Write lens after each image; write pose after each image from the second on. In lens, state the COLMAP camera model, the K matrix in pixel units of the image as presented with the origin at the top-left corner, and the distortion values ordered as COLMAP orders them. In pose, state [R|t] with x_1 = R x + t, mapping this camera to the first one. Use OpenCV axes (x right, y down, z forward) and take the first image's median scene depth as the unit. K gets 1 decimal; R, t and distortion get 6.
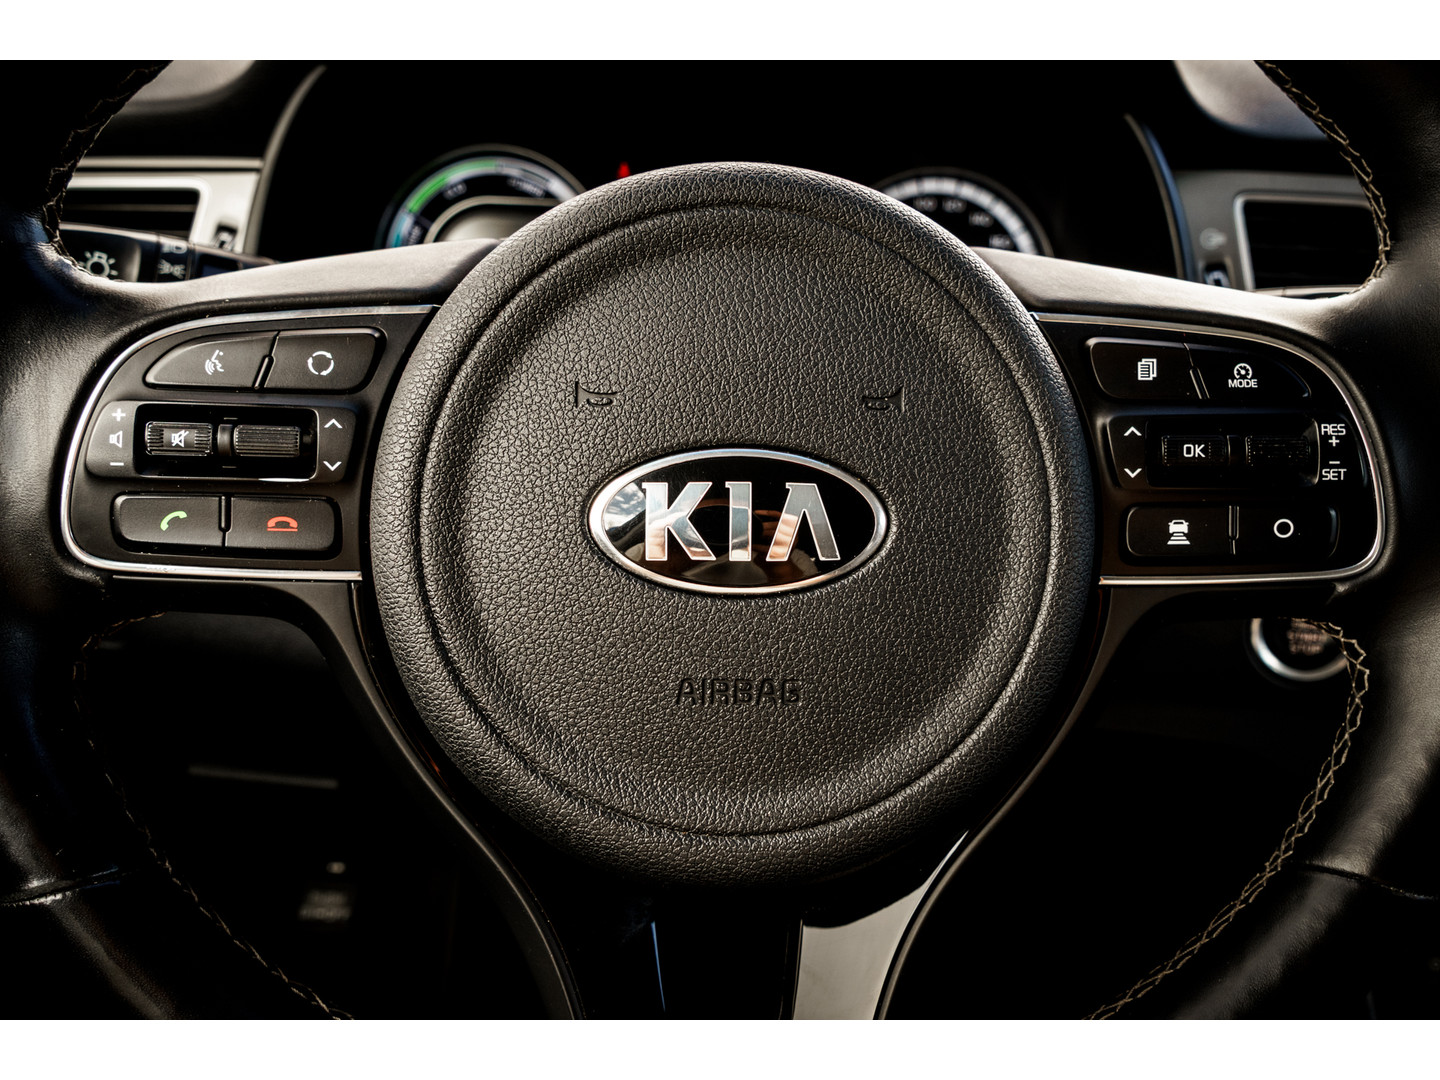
lens RADIAL K [[1214.6, 0, 720.2], [0, 1214.6, 535.0], [0, 0, 1]] dist [-0.007929, 0.009753]
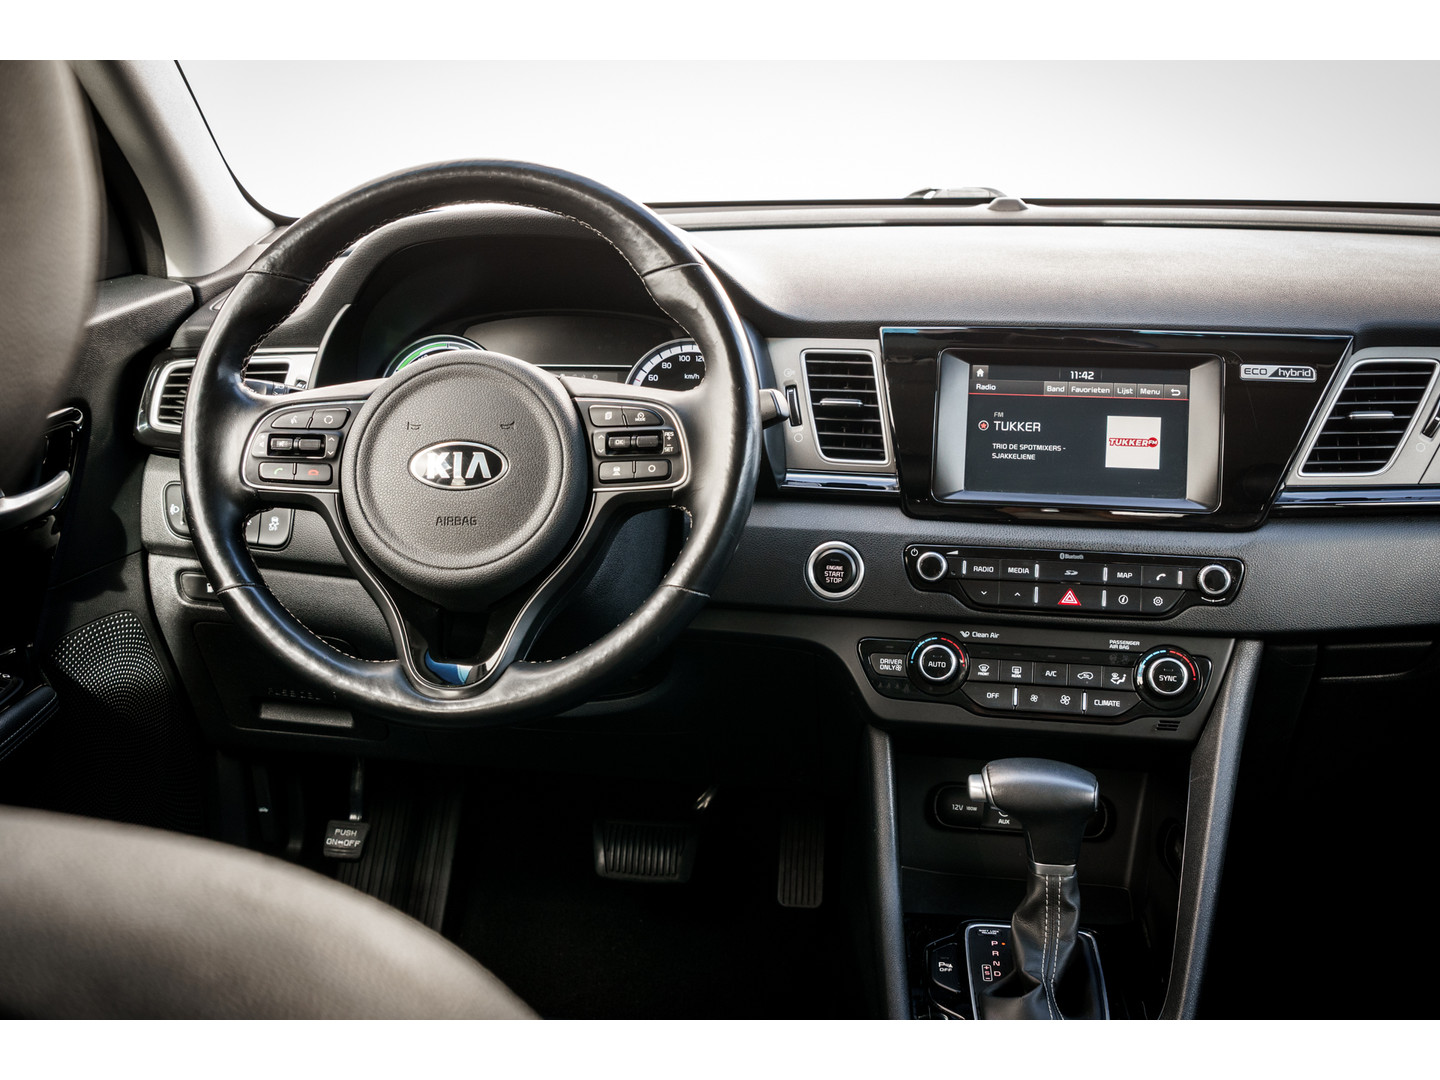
lens RADIAL K [[1681.4, 0, 721.1], [0, 1681.4, 535.0], [0, 0, 1]] dist [0.004880, 0.000000]
pose [[0.990742, -0.015775, -0.134837, 1.179199], [-0.006206, 0.986925, -0.161063, 0.798394], [0.135615, 0.160409, 0.977690, -2.862146]]
